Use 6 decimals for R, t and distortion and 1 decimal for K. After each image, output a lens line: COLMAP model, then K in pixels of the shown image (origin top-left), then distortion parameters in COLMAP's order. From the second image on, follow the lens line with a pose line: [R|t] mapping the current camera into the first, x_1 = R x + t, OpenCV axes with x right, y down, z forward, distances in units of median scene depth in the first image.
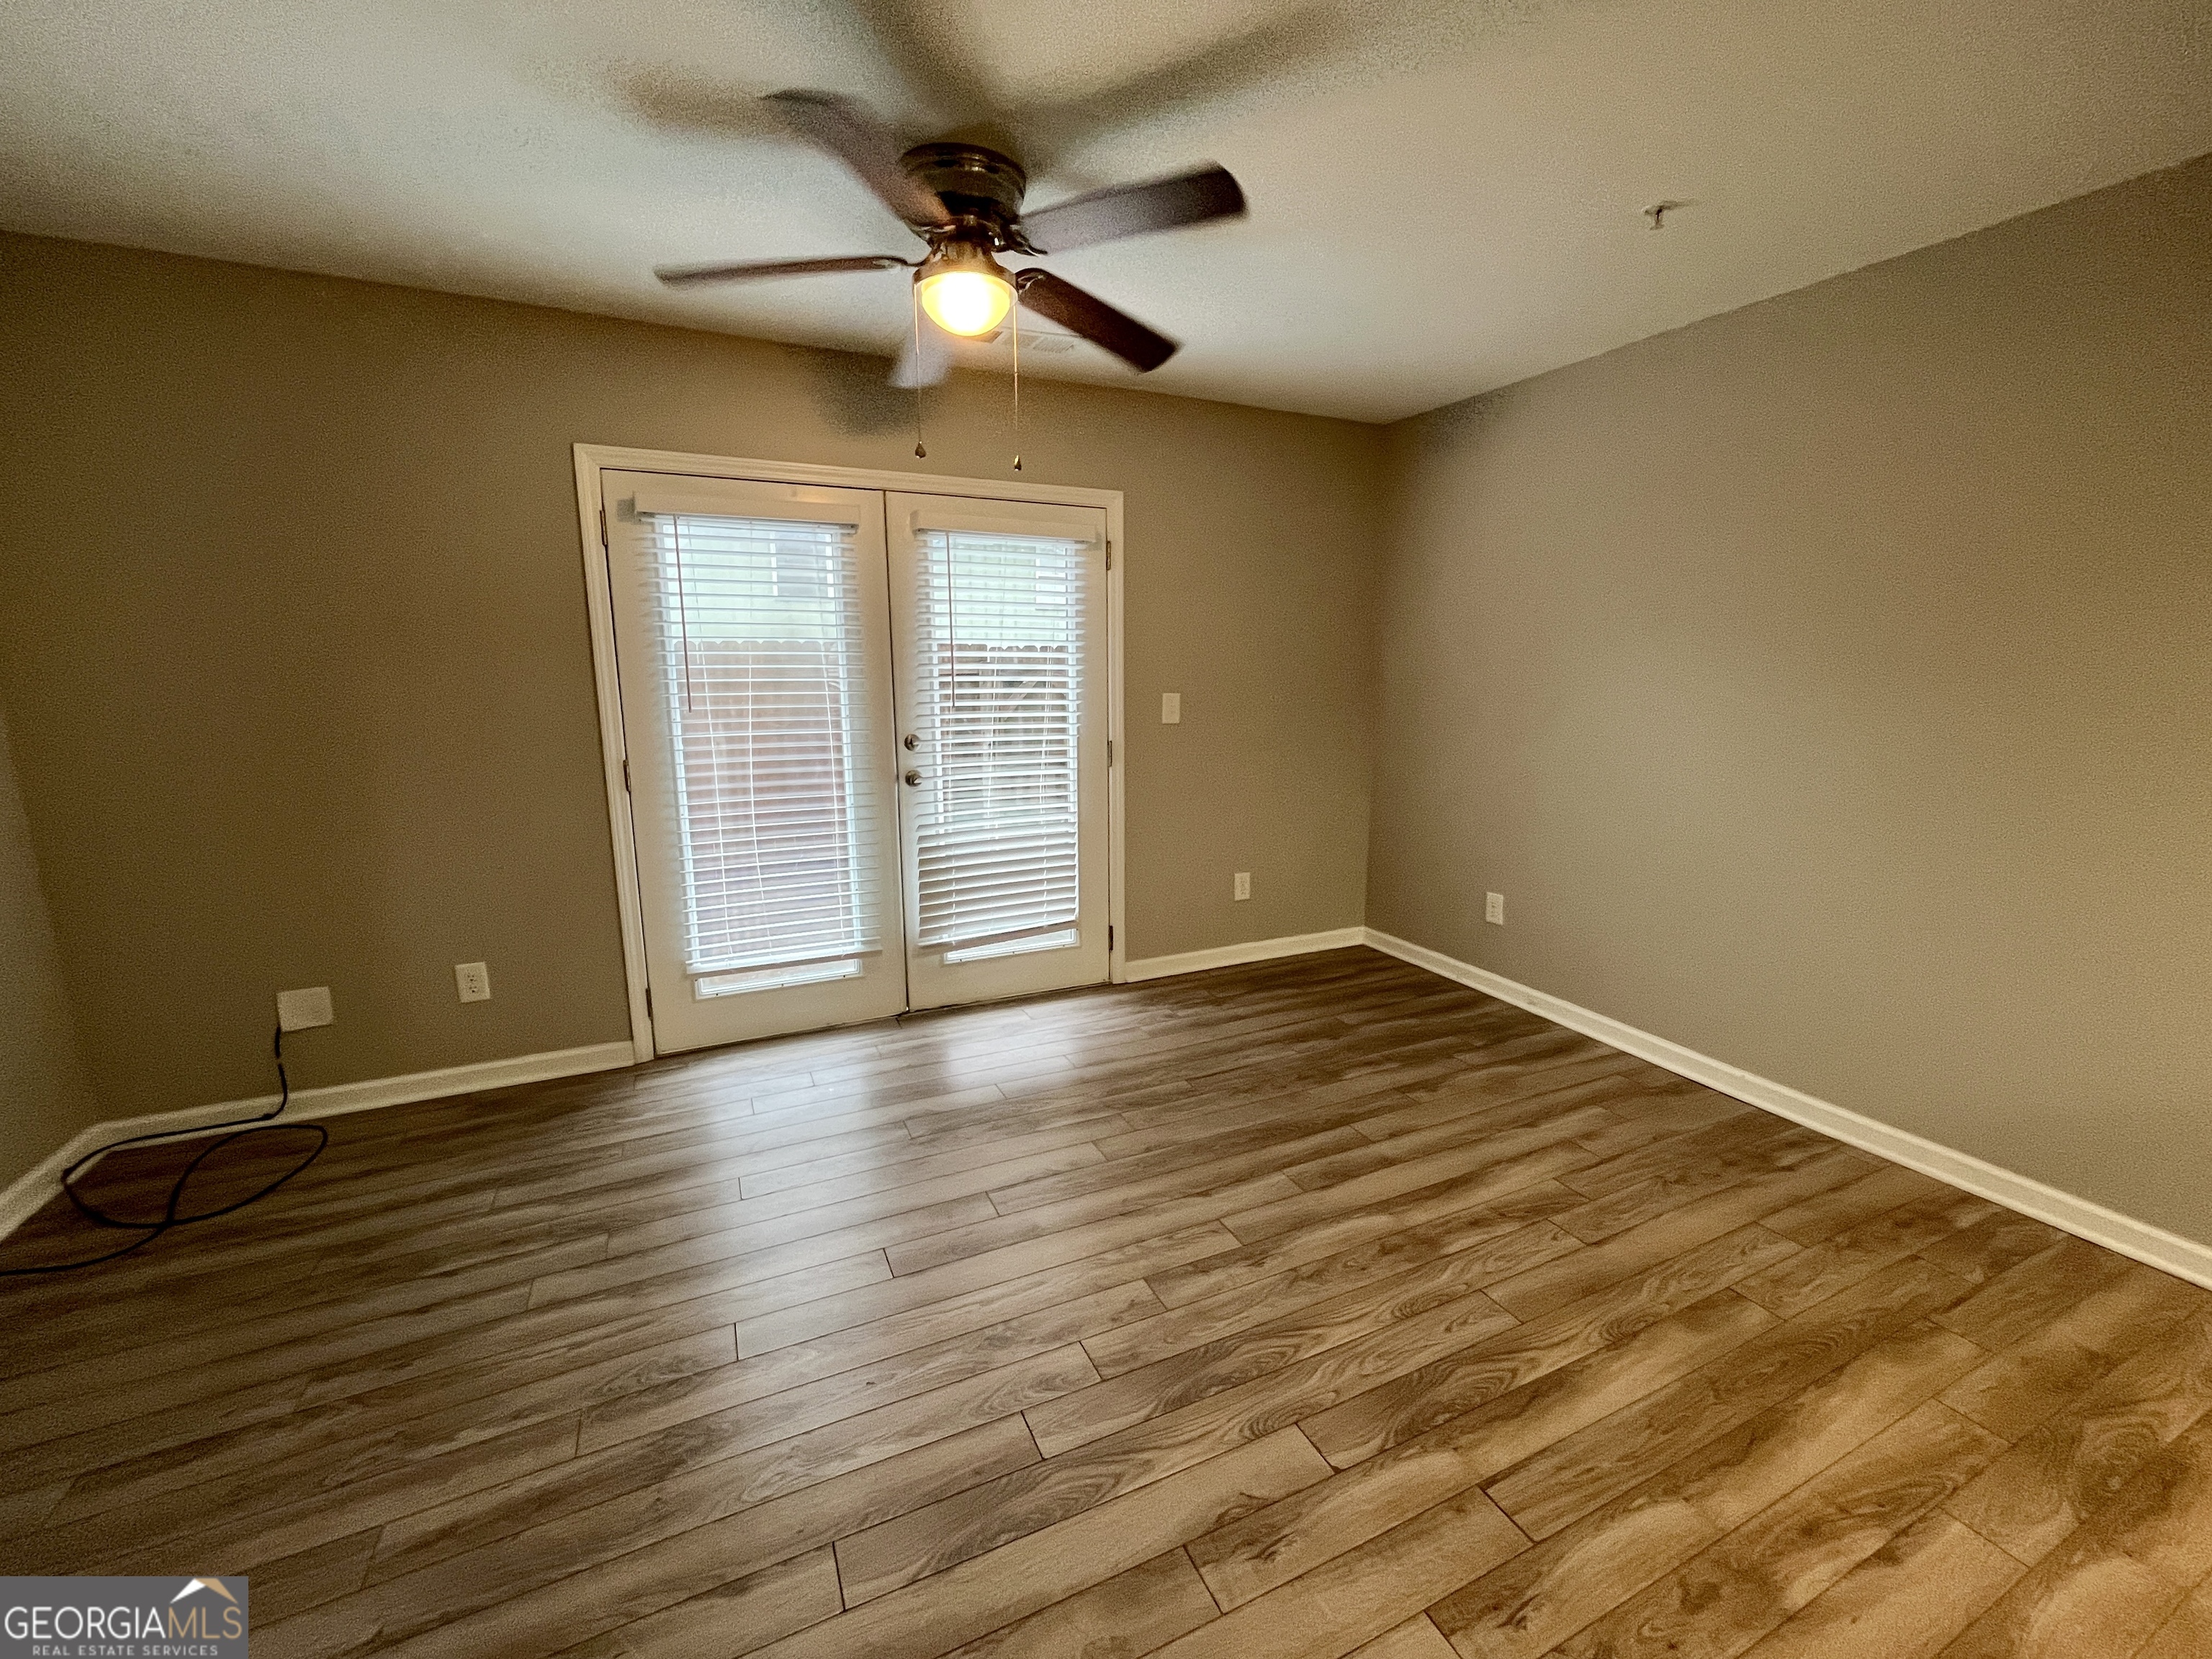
lens RADIAL K [[887.9, 0, 1101.5], [0, 887.9, 828.6], [0, 0, 1]] dist [-0.004279, 0.000089]
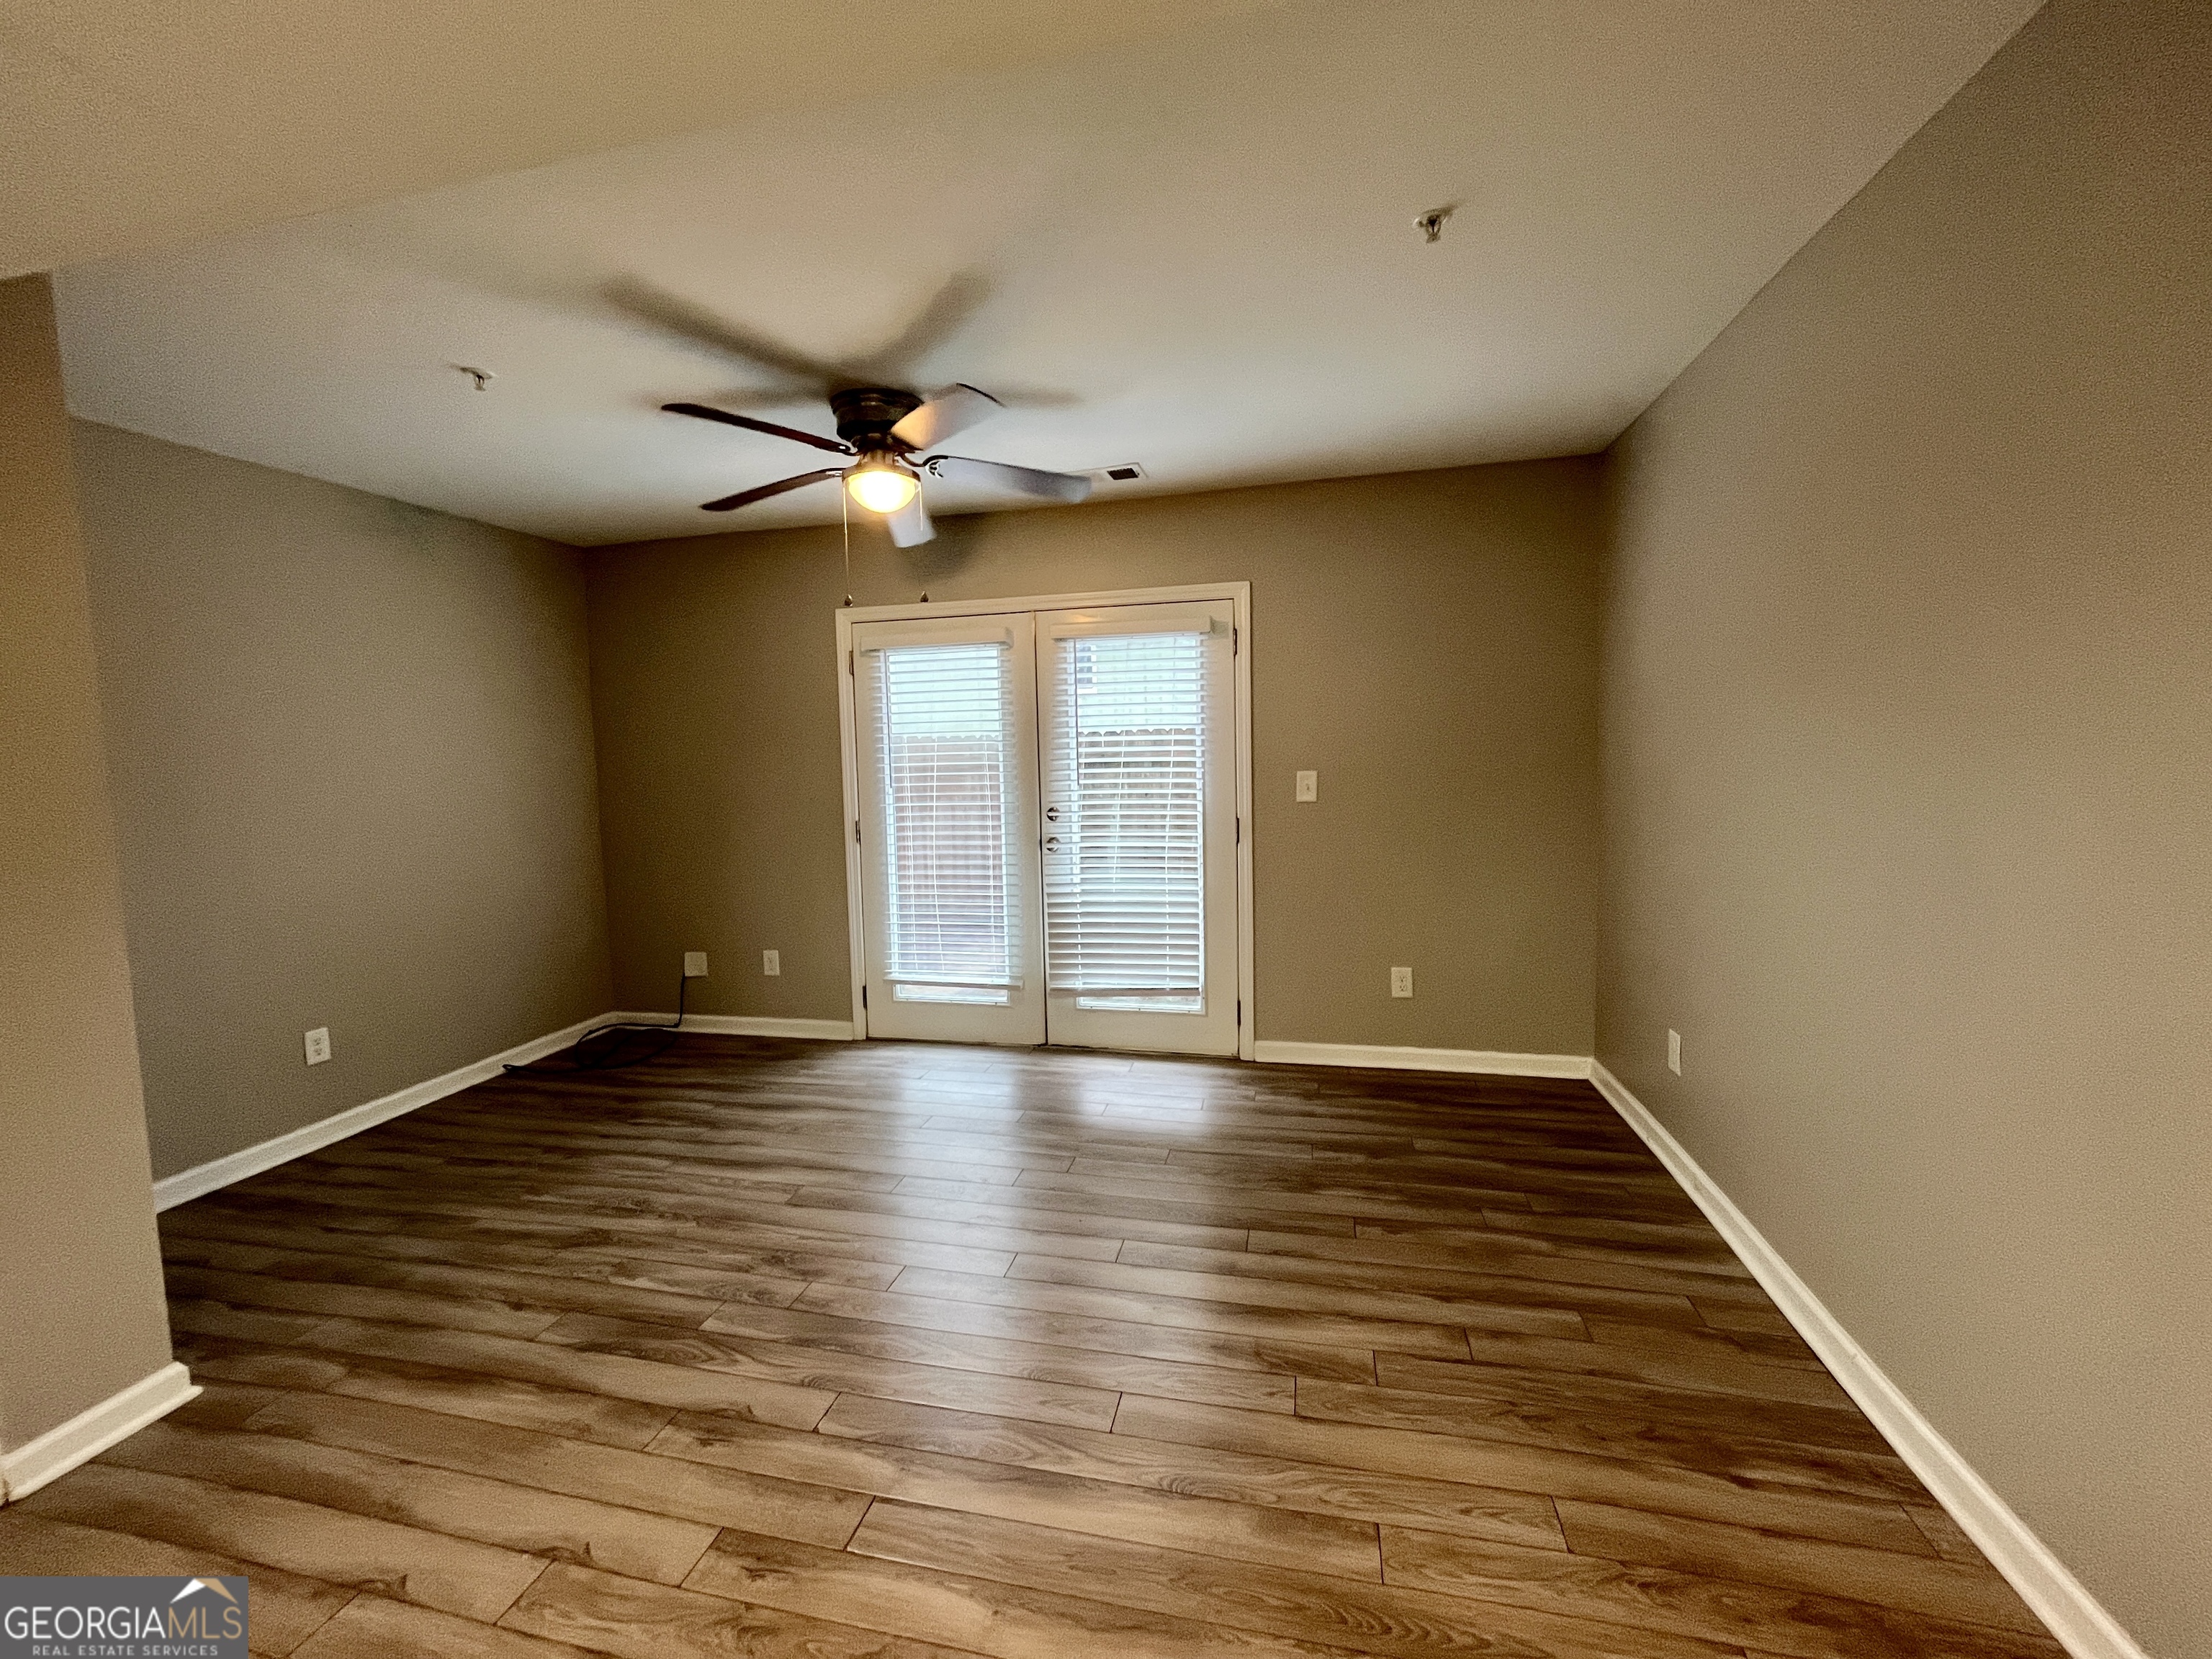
lens RADIAL K [[887.9, 0, 1101.5], [0, 887.9, 828.6], [0, 0, 1]] dist [-0.004279, 0.000089]
pose [[0.789192, 0.032480, -0.613287, 0.613279], [-0.086239, 0.994567, -0.058300, -0.014923], [0.608062, 0.098899, 0.787706, 0.112038]]
